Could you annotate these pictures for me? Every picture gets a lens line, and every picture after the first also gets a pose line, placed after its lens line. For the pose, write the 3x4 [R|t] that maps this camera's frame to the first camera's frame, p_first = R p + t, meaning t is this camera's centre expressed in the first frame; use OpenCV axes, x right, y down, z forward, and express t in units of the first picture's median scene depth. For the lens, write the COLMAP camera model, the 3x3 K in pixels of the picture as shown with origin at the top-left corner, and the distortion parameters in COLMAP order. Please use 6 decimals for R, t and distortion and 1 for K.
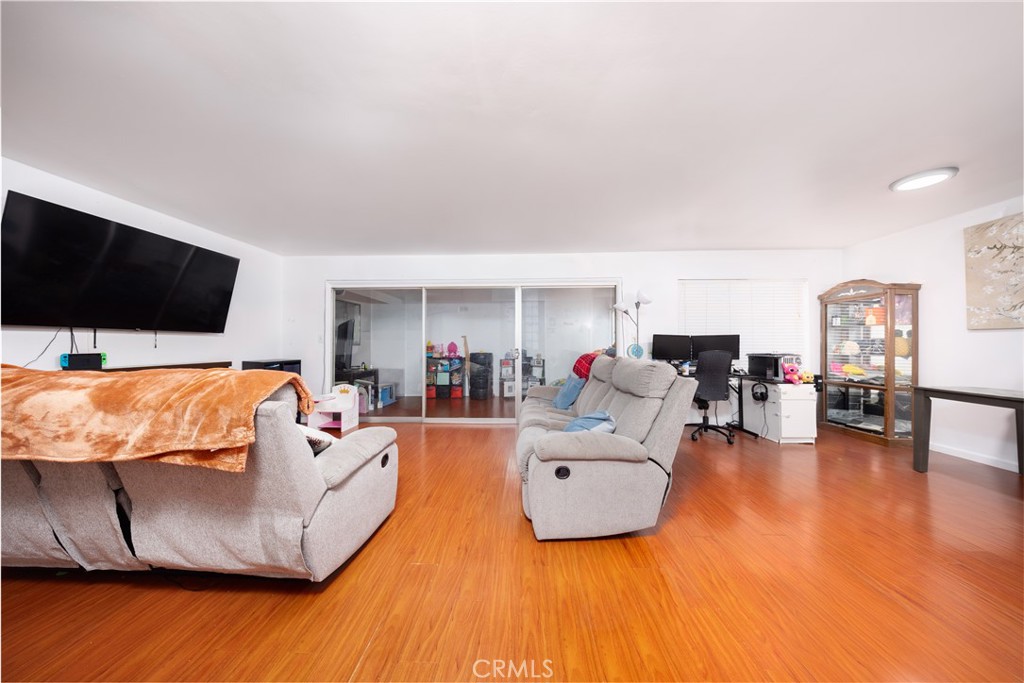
lens RADIAL K [[293.5, 0, 521.7], [0, 293.5, 338.4], [0, 0, 1]] dist [-0.004462, 0.000026]
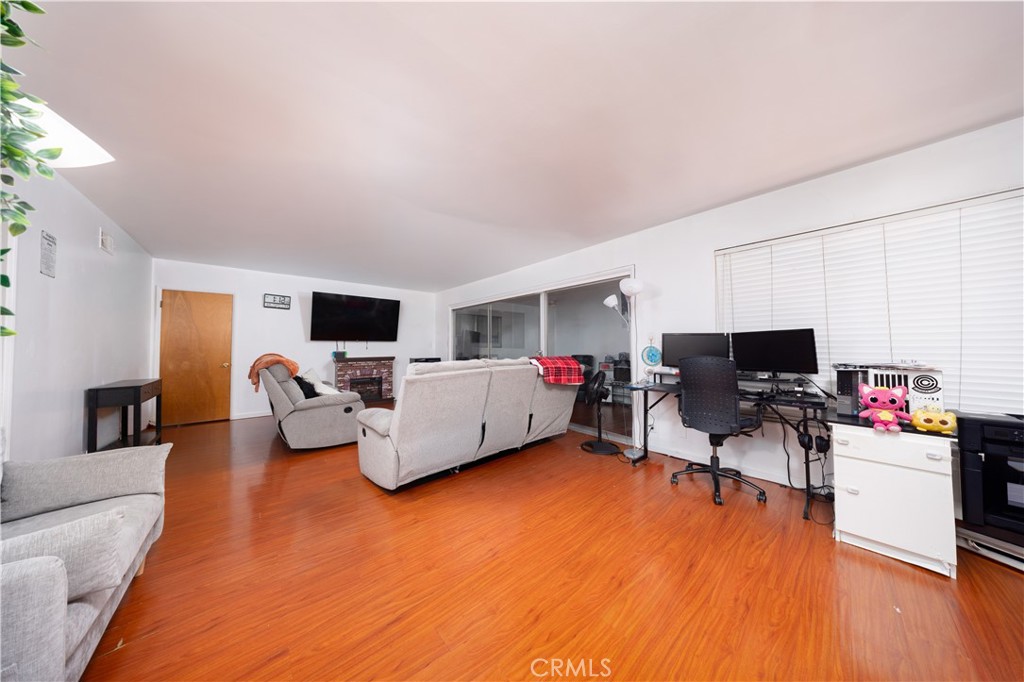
lens RADIAL K [[293.5, 0, 516.1], [0, 293.5, 337.6], [0, 0, 1]] dist [-0.004462, 0.000026]
pose [[0.696357, -0.023782, -0.717301, 0.809522], [0.017652, 0.999716, -0.016009, 0.003350], [0.717478, -0.001514, 0.696580, 0.229815]]
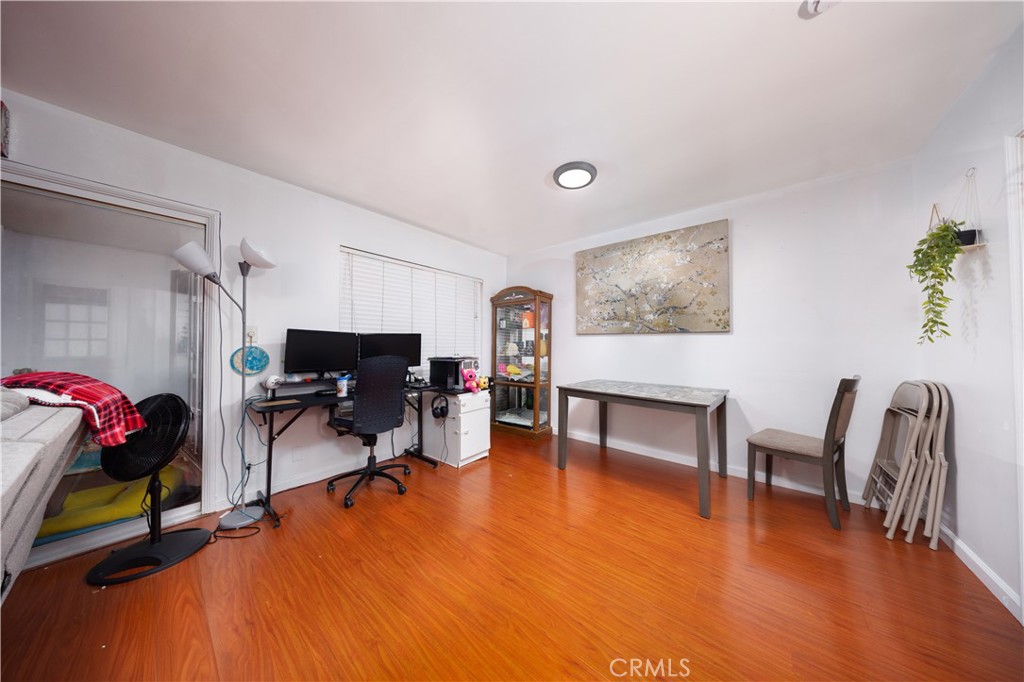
lens RADIAL K [[293.5, 0, 513.8], [0, 293.5, 340.6], [0, 0, 1]] dist [-0.004462, 0.000026]
pose [[0.623818, 0.013061, 0.781461, 0.315996], [-0.014024, 0.999886, -0.005517, 0.007422], [-0.781444, -0.007518, 0.623930, 0.350707]]
